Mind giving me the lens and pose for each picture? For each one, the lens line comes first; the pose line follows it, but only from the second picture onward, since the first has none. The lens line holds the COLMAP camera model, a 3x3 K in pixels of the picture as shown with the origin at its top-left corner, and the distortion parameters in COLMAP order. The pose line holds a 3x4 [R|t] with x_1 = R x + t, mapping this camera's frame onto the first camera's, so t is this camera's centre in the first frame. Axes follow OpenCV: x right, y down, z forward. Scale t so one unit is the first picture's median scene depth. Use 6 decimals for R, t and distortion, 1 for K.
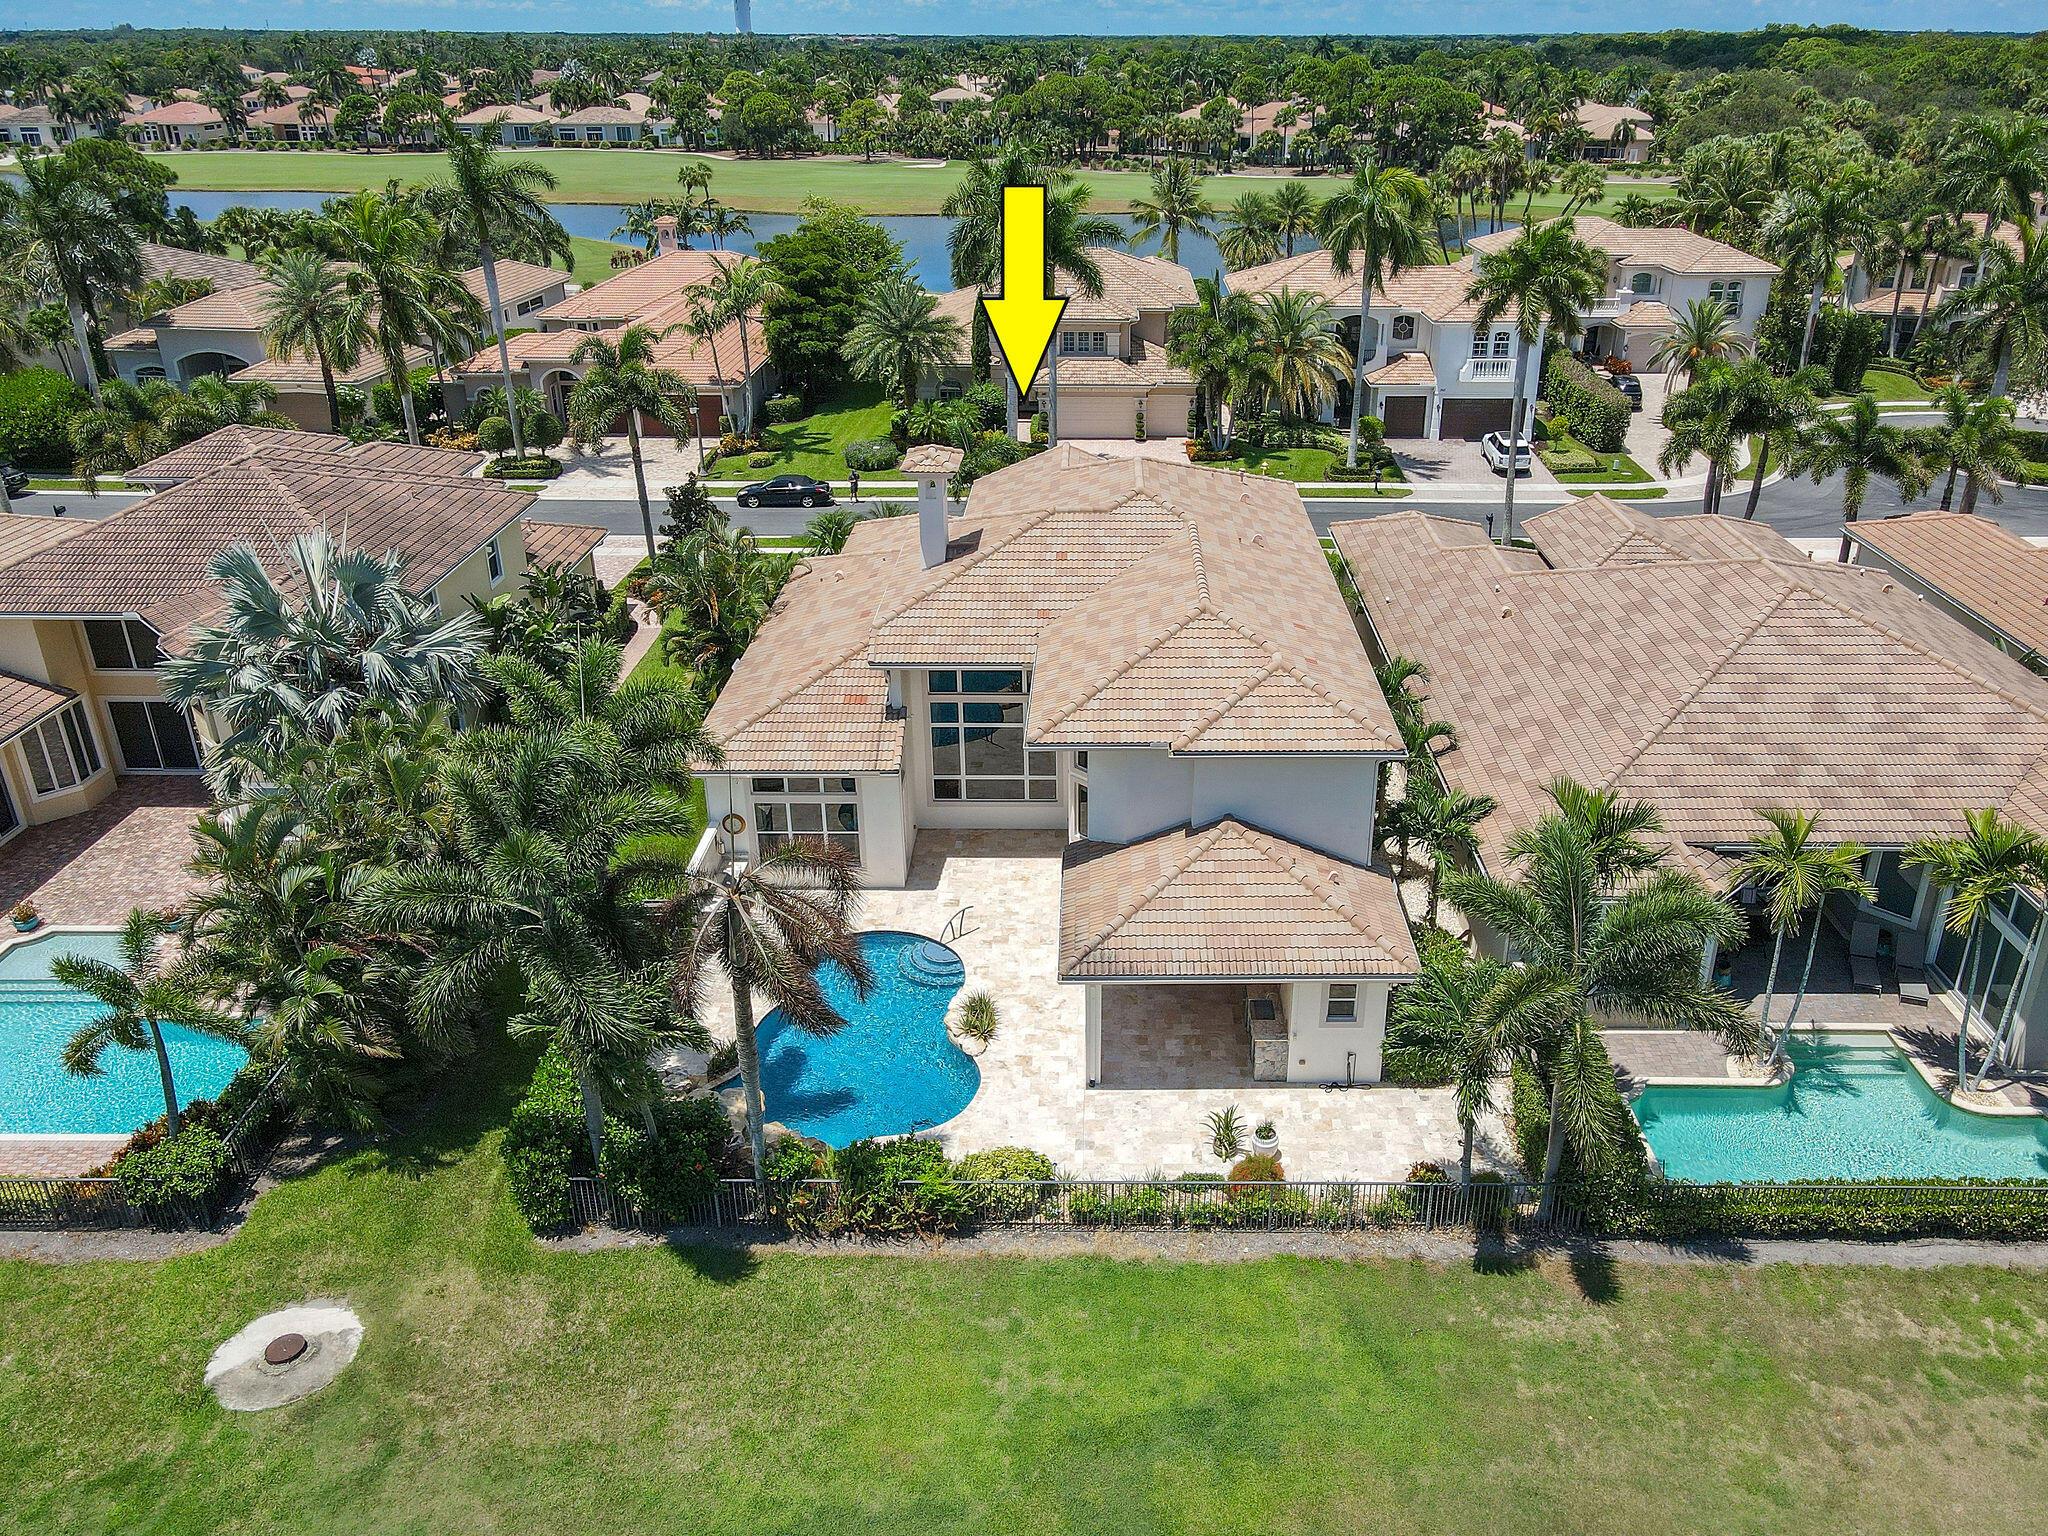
lens RADIAL K [[1511.1, 0, 1038.1], [0, 1511.1, 736.7], [0, 0, 1]] dist [0.022021, 0.010312]
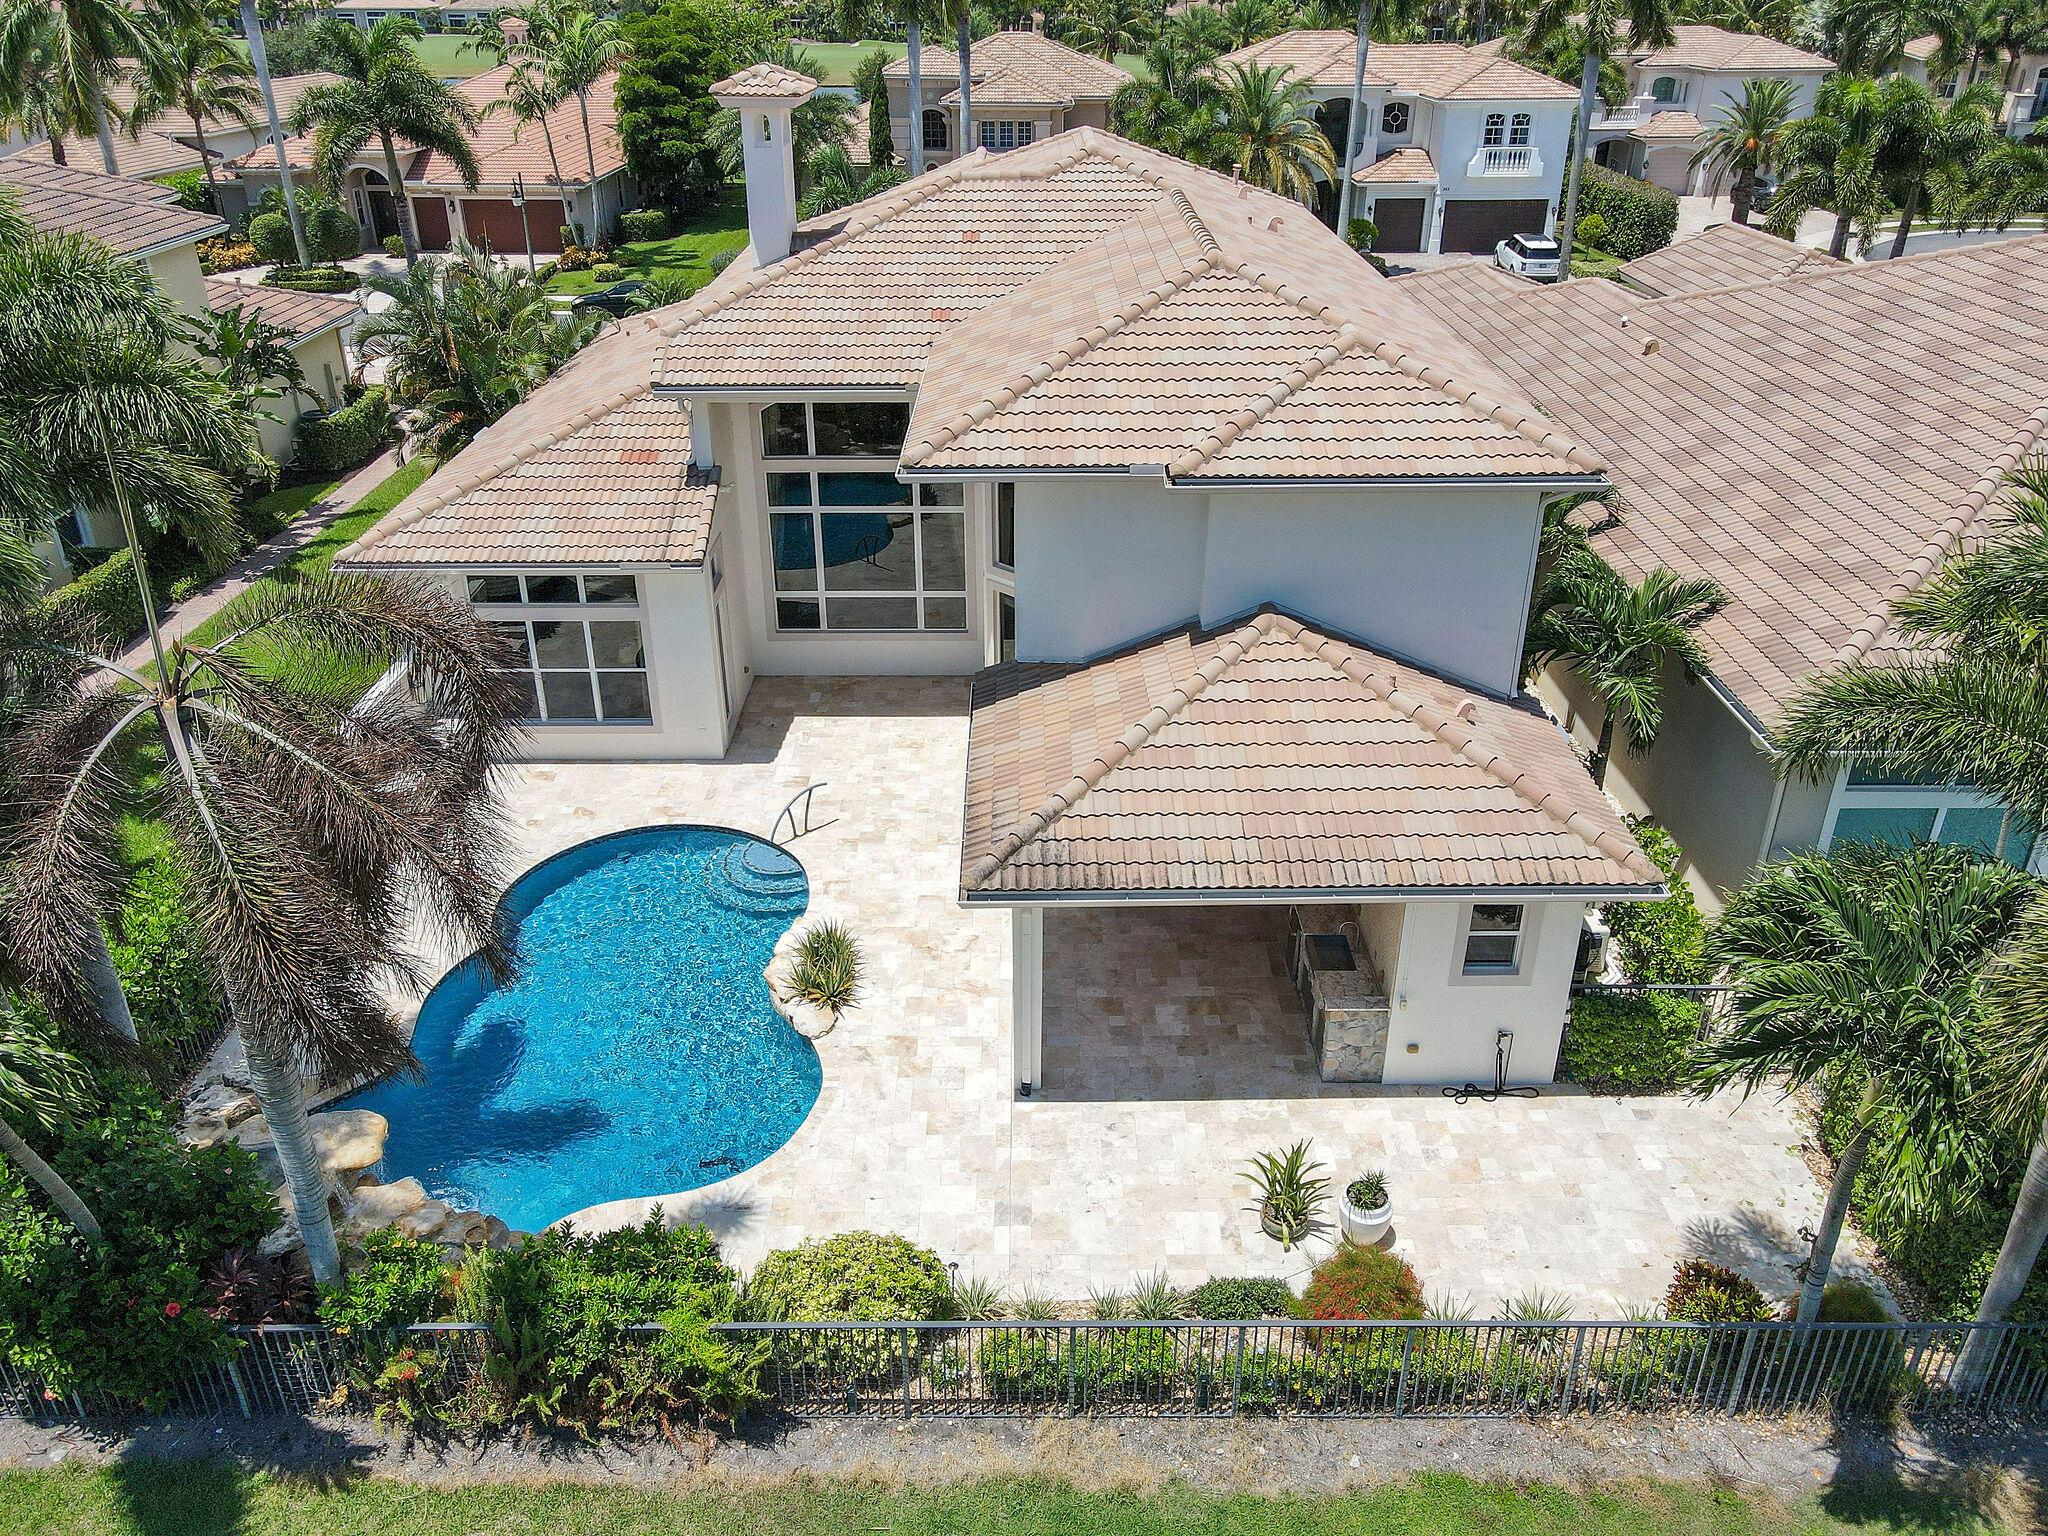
lens RADIAL K [[1585.2, 0, 956.6], [0, 1585.2, 721.7], [0, 0, 1]] dist [0.049219, -0.048855]
pose [[0.999972, -0.006757, -0.003238, 0.012922], [0.006883, 0.999154, 0.040546, 0.070362], [0.002961, -0.040568, 0.999172, 0.414194]]
